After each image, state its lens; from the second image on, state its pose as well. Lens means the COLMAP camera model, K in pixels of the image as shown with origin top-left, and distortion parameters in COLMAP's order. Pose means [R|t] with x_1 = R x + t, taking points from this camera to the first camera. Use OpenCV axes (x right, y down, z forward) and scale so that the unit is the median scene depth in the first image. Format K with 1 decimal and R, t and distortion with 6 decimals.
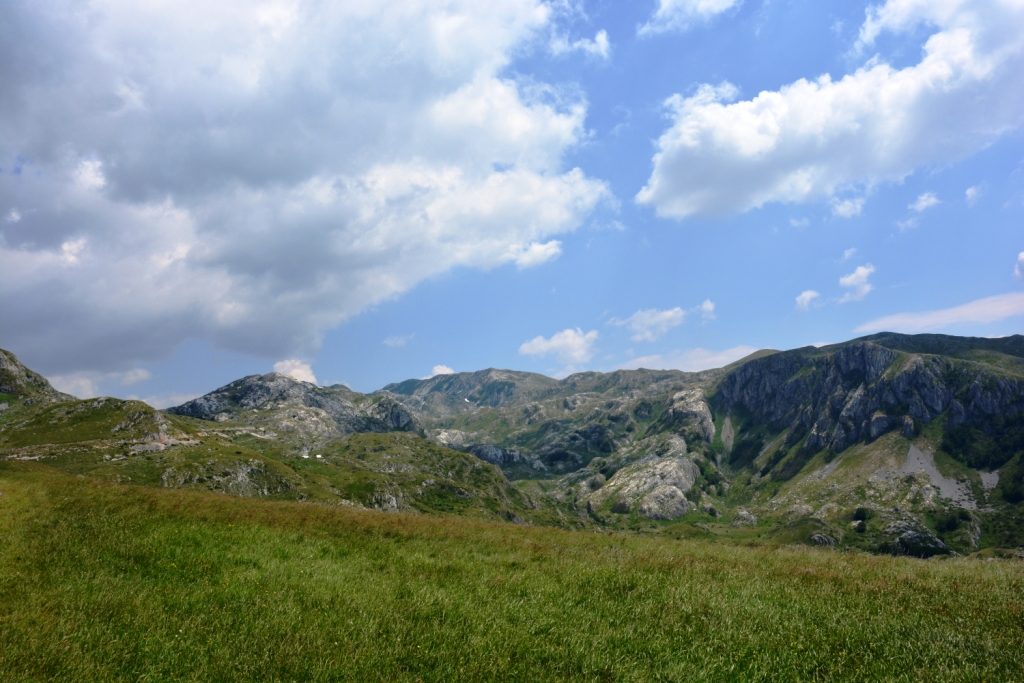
lens RADIAL K [[801.1, 0, 513.7], [0, 801.1, 341.2], [0, 0, 1]] dist [0.002197, 0.000450]
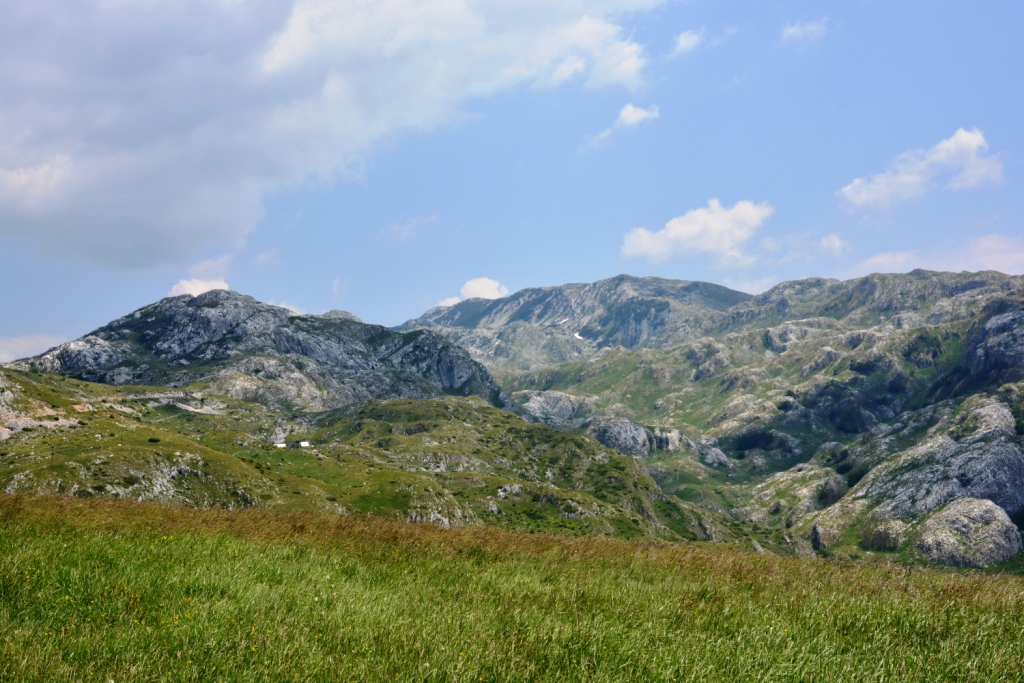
lens RADIAL K [[1483.5, 0, 508.3], [0, 1483.5, 341.1], [0, 0, 1]] dist [0.159389, 0.000000]
pose [[0.994246, -0.012765, -0.106354, 0.000248], [0.020988, 0.996844, 0.076559, 0.000525], [0.105042, -0.078350, 0.991377, 0.022435]]
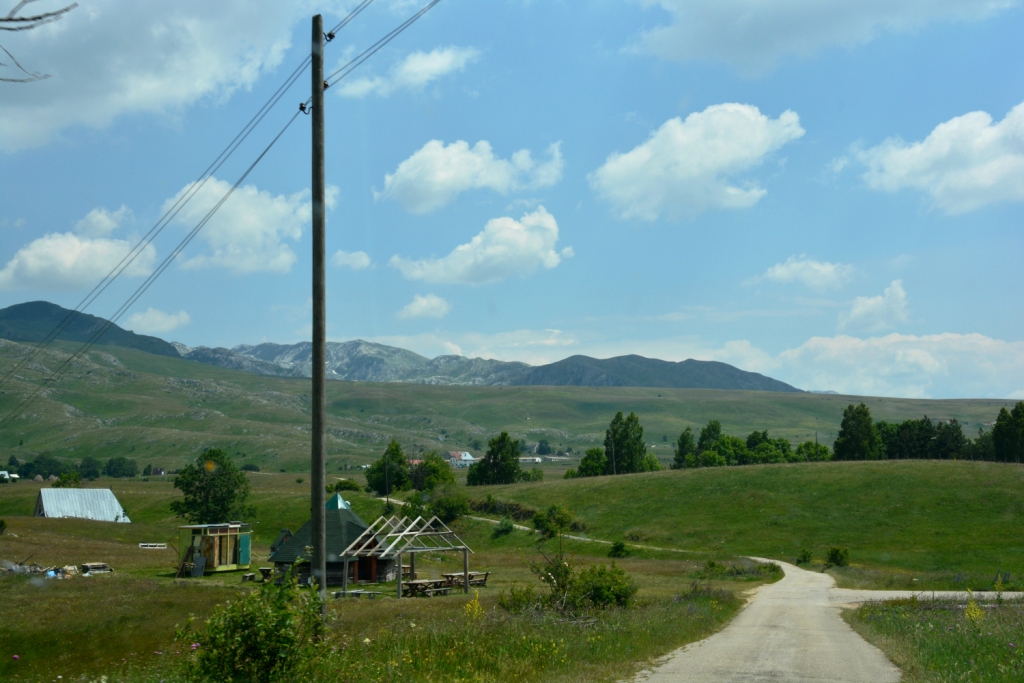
lens RADIAL K [[1483.5, 0, 512.2], [0, 1483.5, 341.4], [0, 0, 1]] dist [0.159389, 0.000000]
pose [[0.992645, 0.081478, 0.089543, -0.012782], [-0.086111, 0.995072, 0.049152, -0.132765], [-0.085097, -0.056501, 0.994769, -1.535466]]
